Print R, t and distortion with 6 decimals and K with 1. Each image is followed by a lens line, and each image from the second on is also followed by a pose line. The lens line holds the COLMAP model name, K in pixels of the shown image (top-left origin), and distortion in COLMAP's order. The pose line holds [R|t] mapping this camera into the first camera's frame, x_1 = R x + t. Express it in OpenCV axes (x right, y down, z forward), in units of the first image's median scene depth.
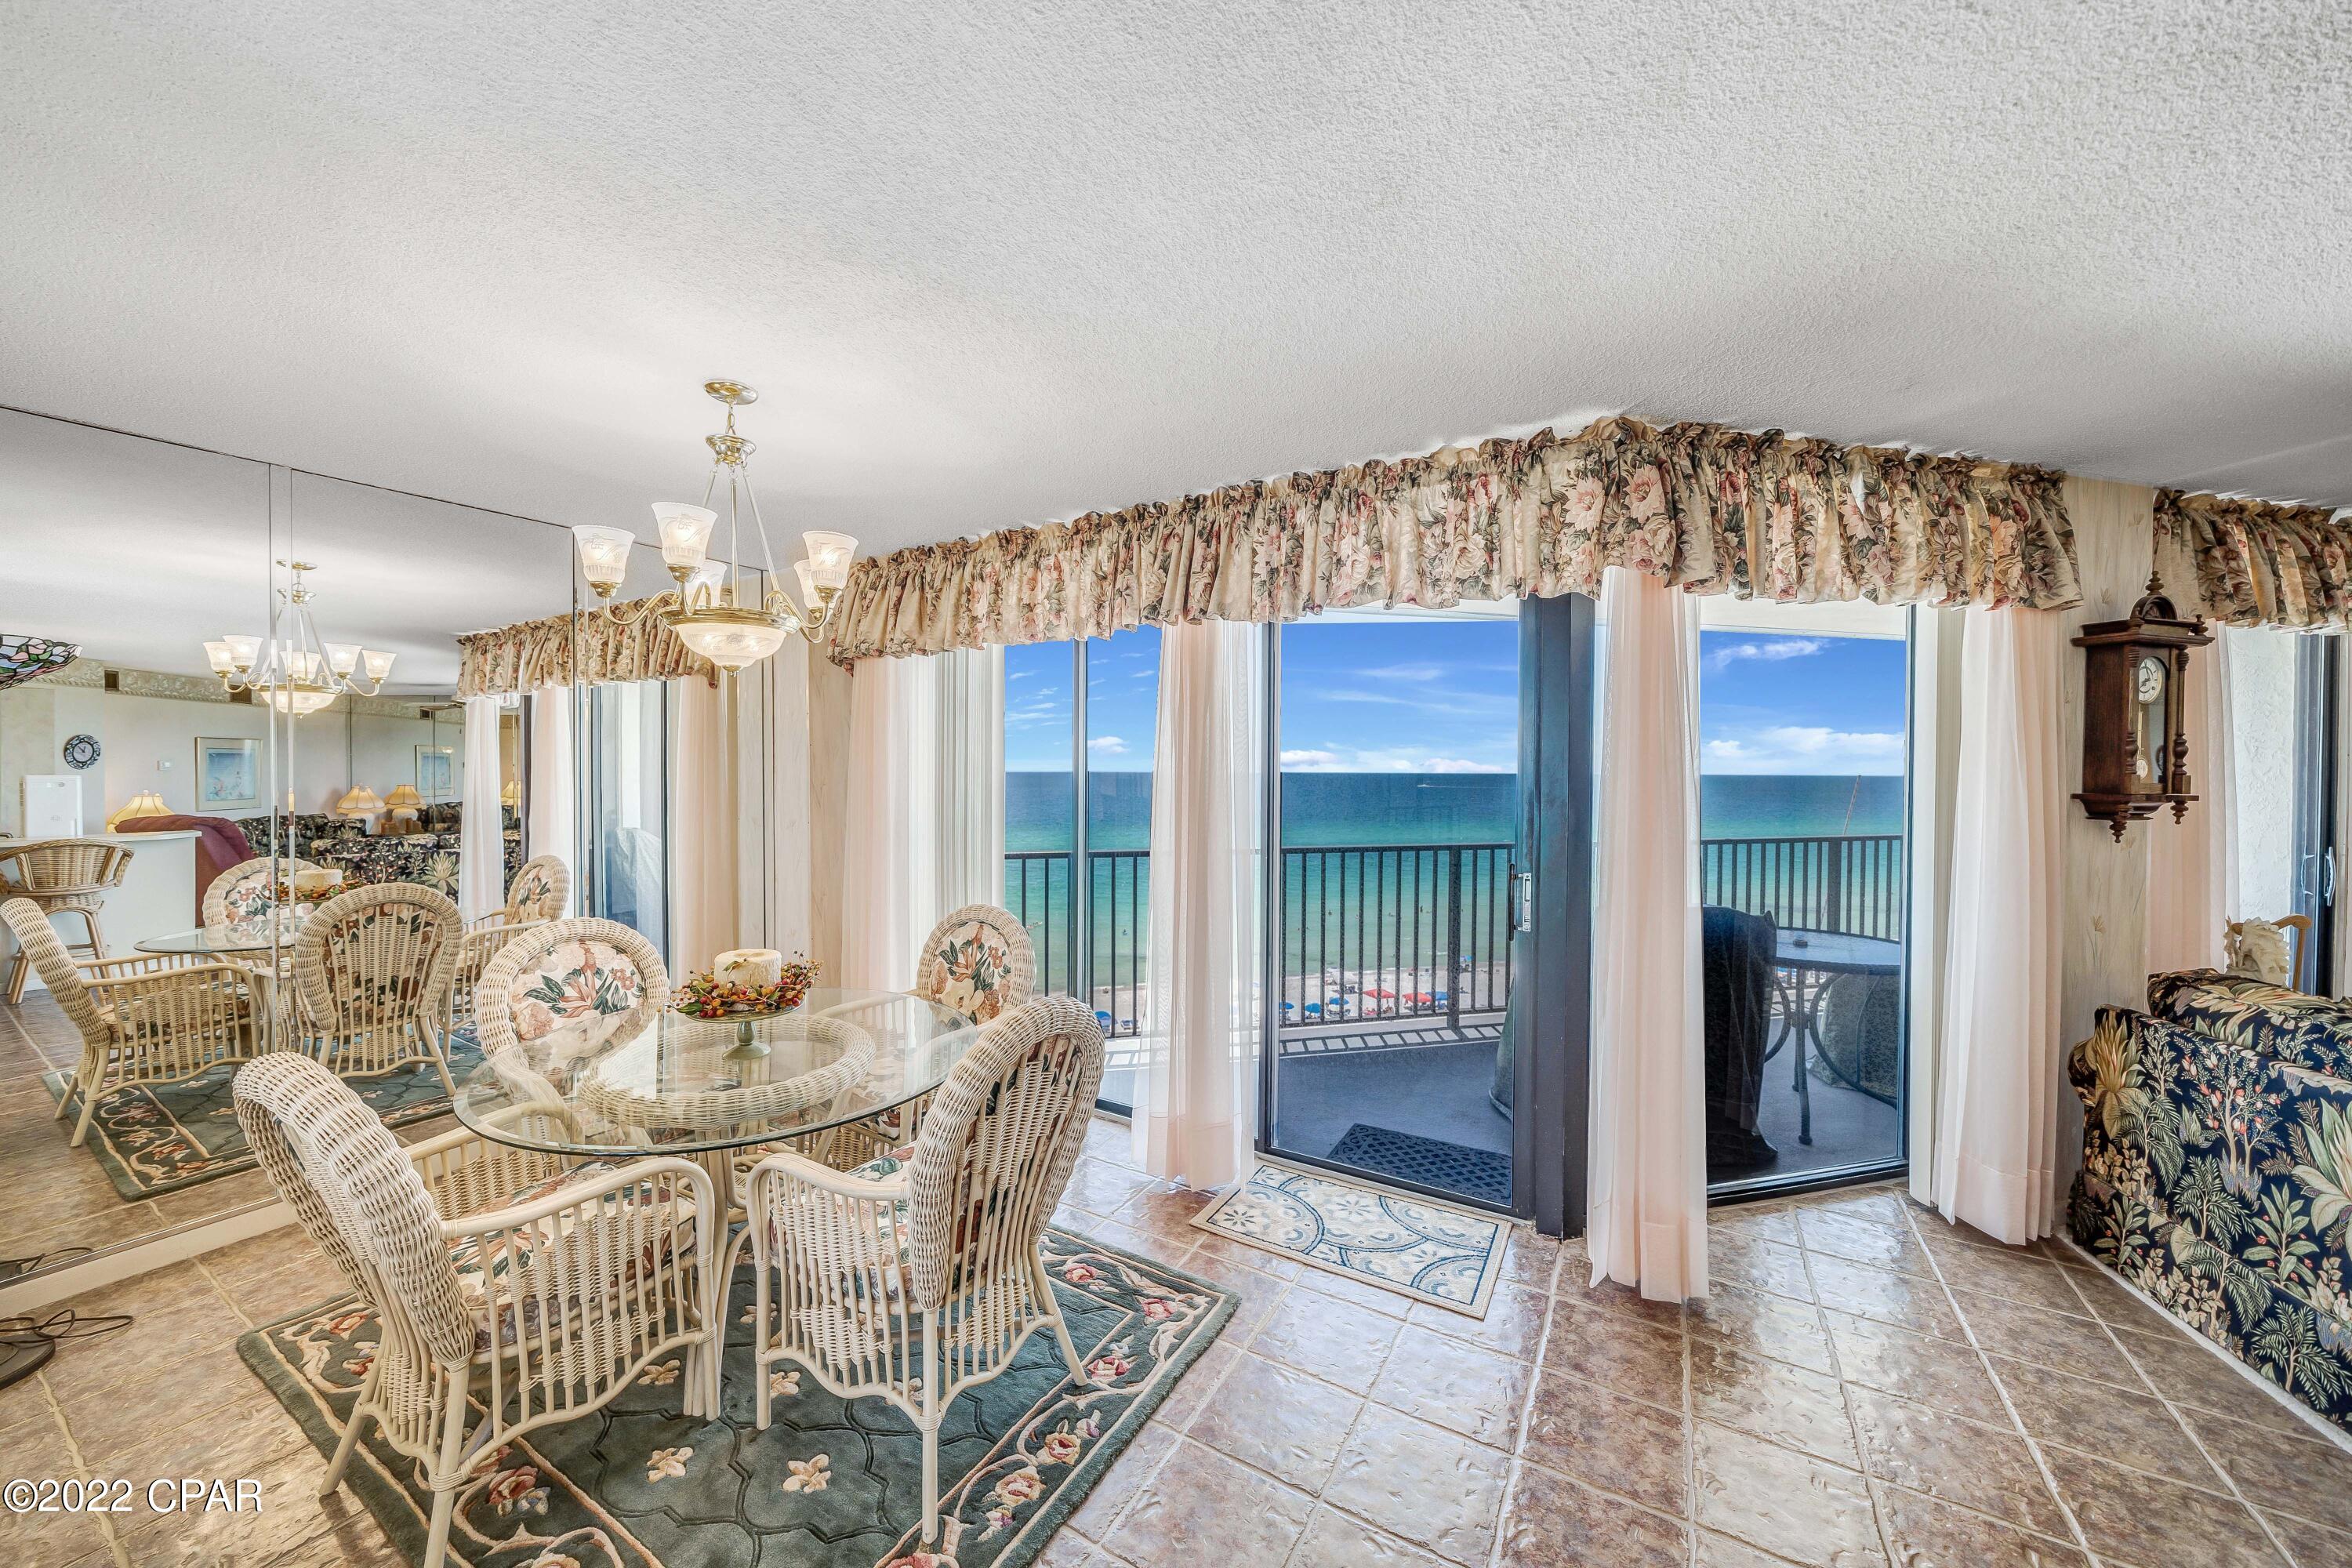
lens RADIAL K [[824.9, 0, 1178.4], [0, 824.9, 769.3], [0, 0, 1]] dist [0.000119, -0.000277]
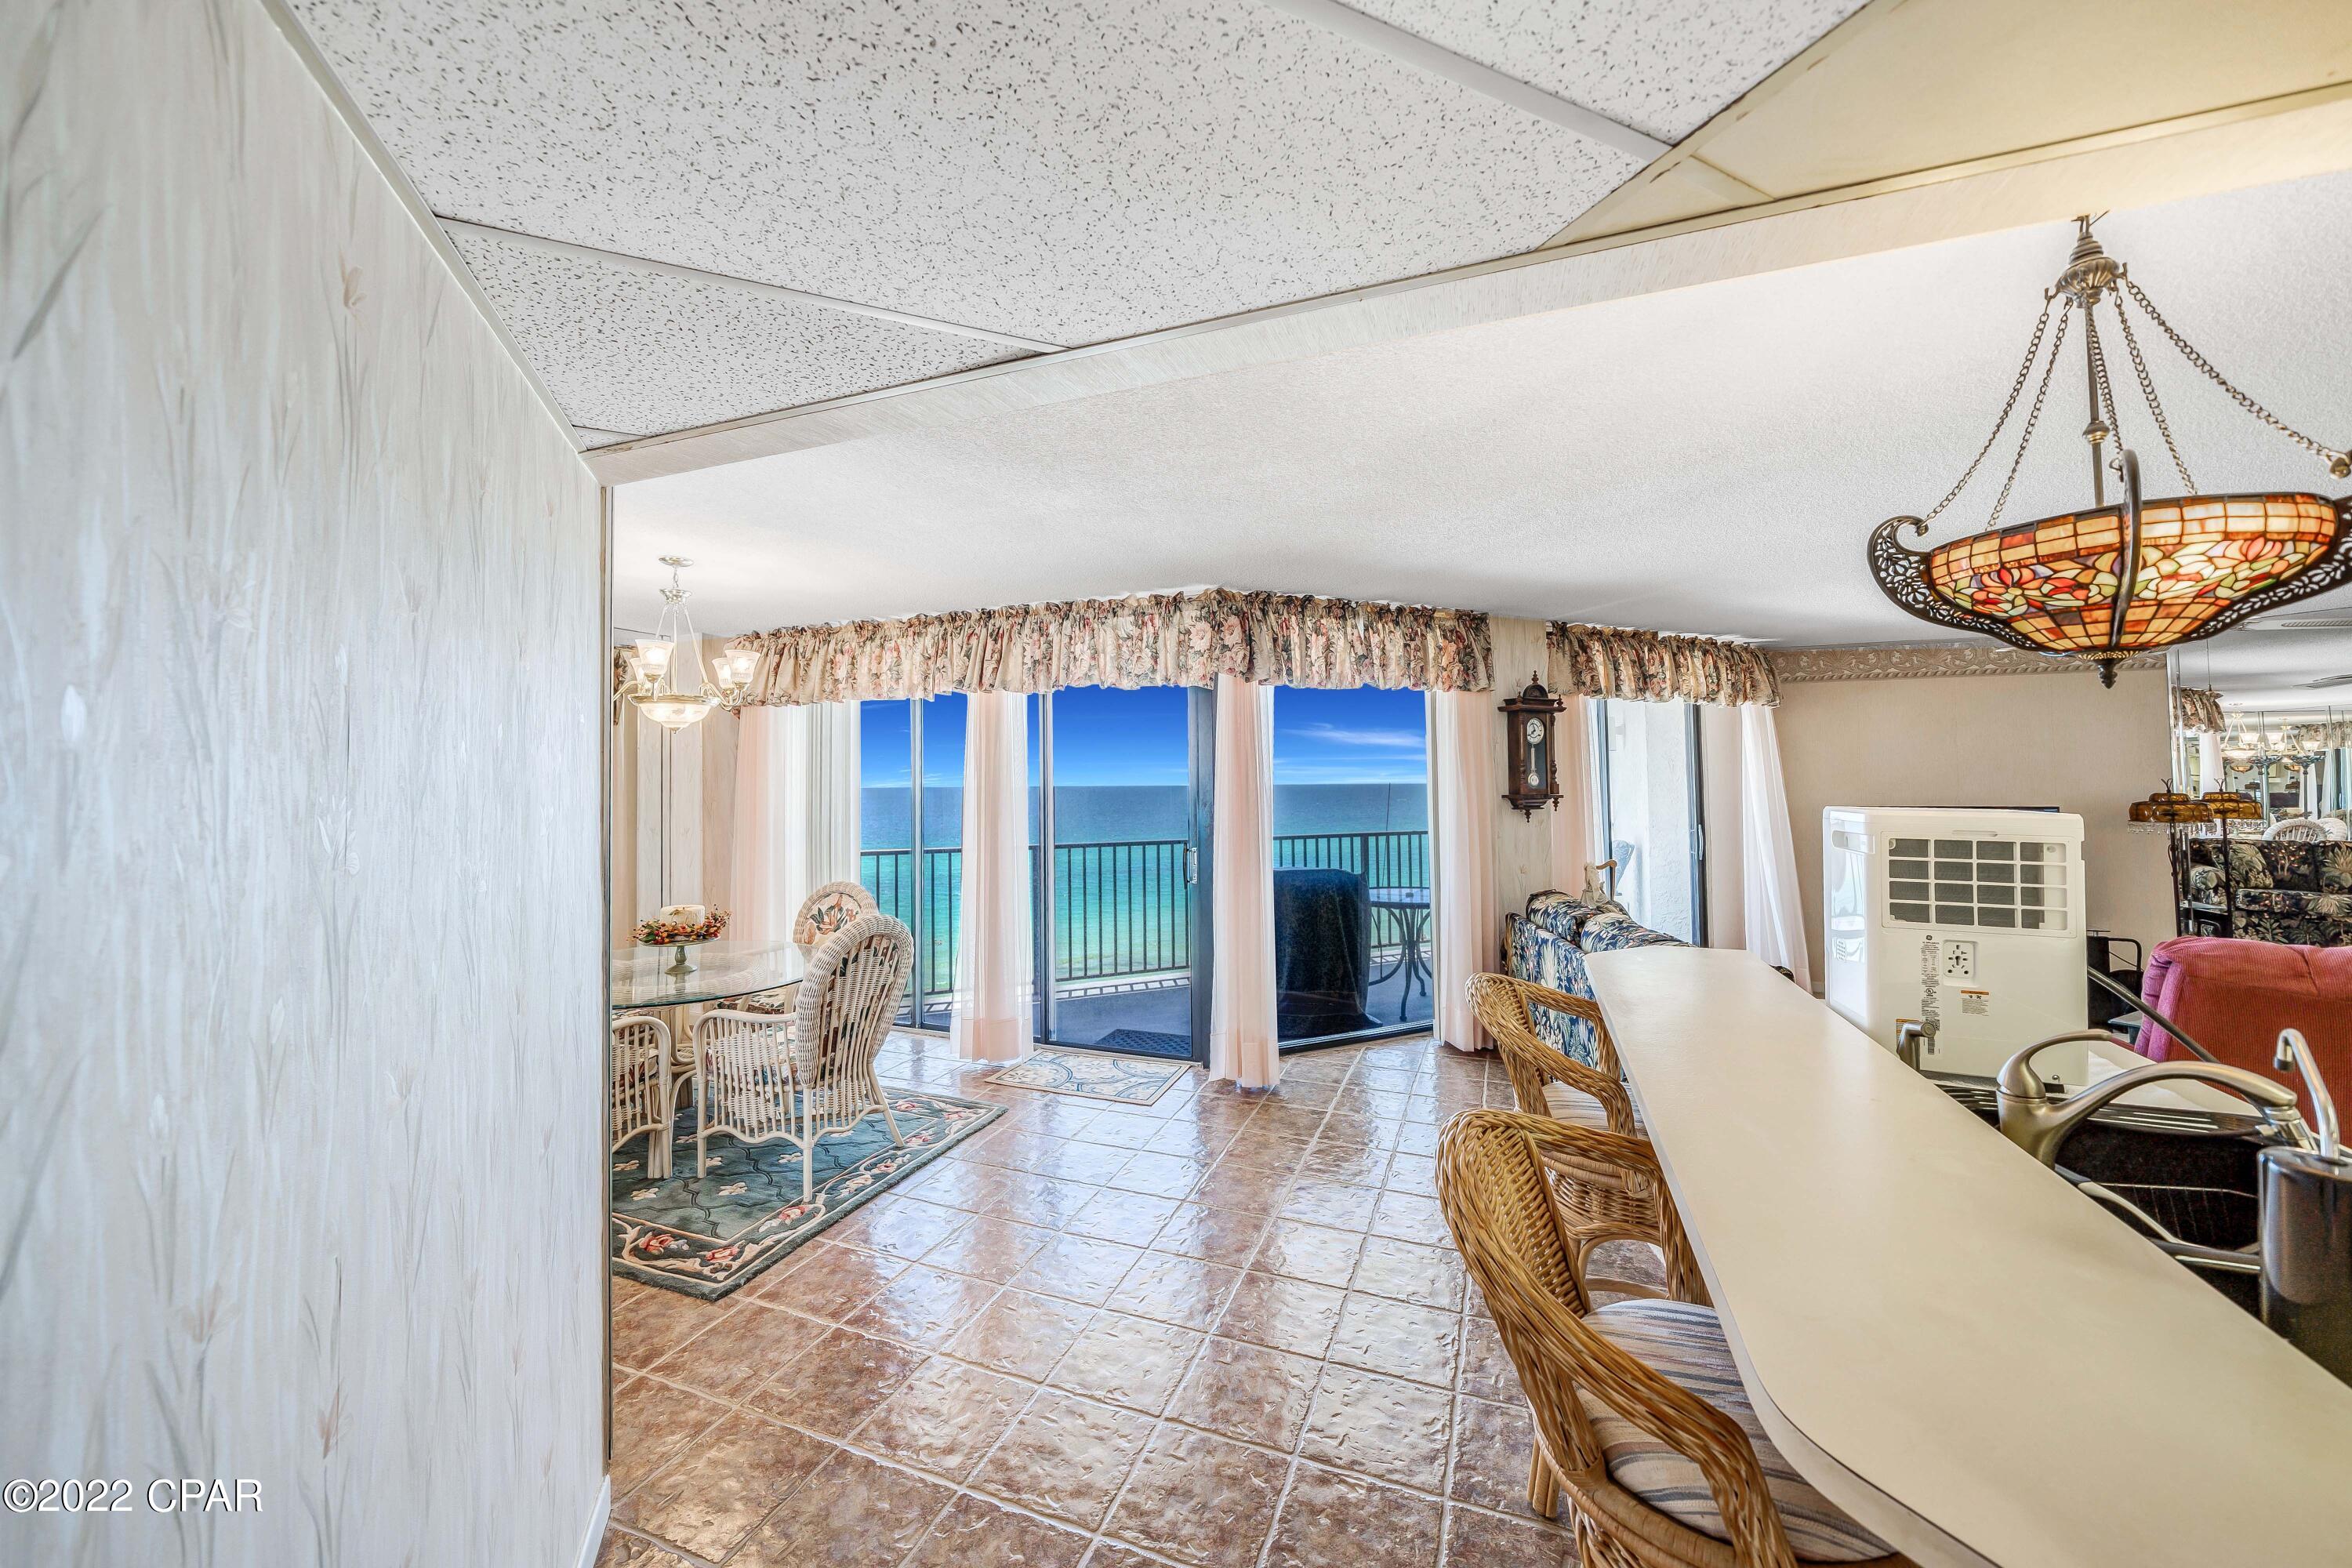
lens RADIAL K [[816.2, 0, 1213.8], [0, 816.2, 762.1], [0, 0, 1]] dist [-0.002278, -0.000031]
pose [[0.983060, -0.006250, 0.183176, 0.172764], [0.010470, 0.999701, -0.022083, -0.008837], [-0.182984, 0.023626, 0.982832, -0.641522]]
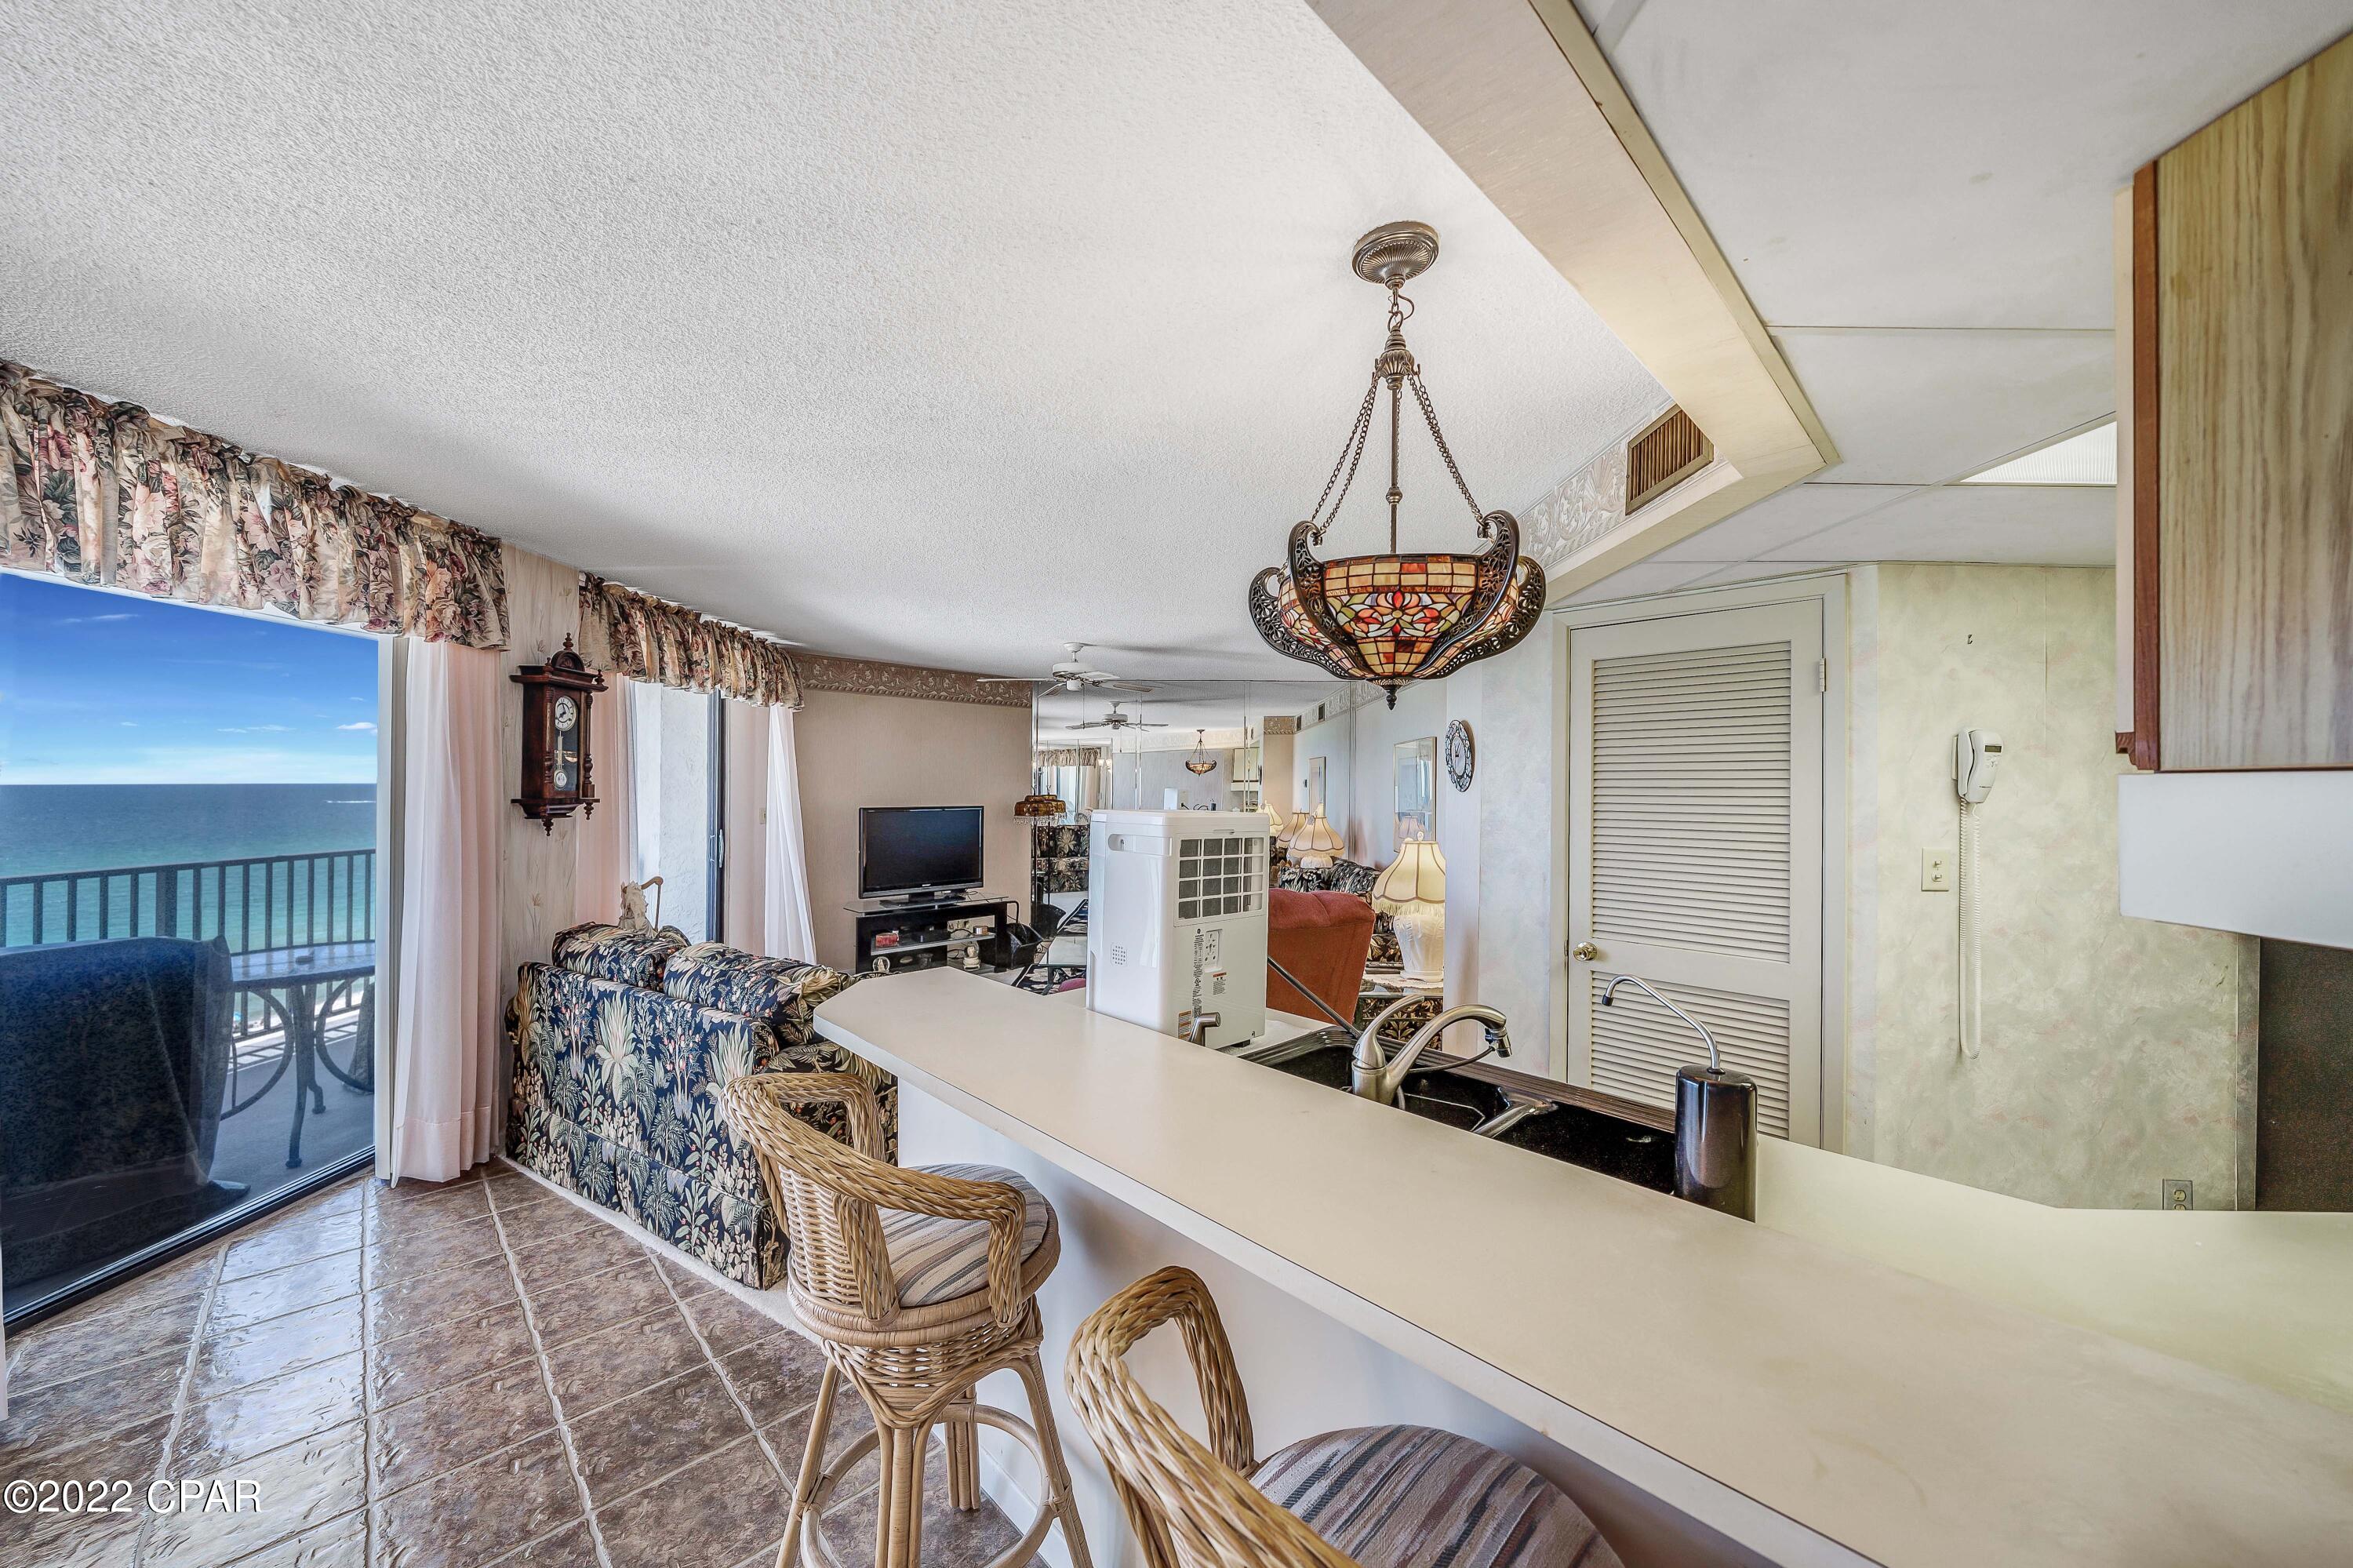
lens RADIAL K [[834.2, 0, 1133.2], [0, 834.2, 777.9], [0, 0, 1]] dist [-0.002300, -0.000243]
pose [[0.290324, 0.005700, 0.956911, 0.155714], [-0.007310, 0.999966, -0.003739, -0.005111], [-0.956900, -0.005909, 0.290356, -0.291734]]
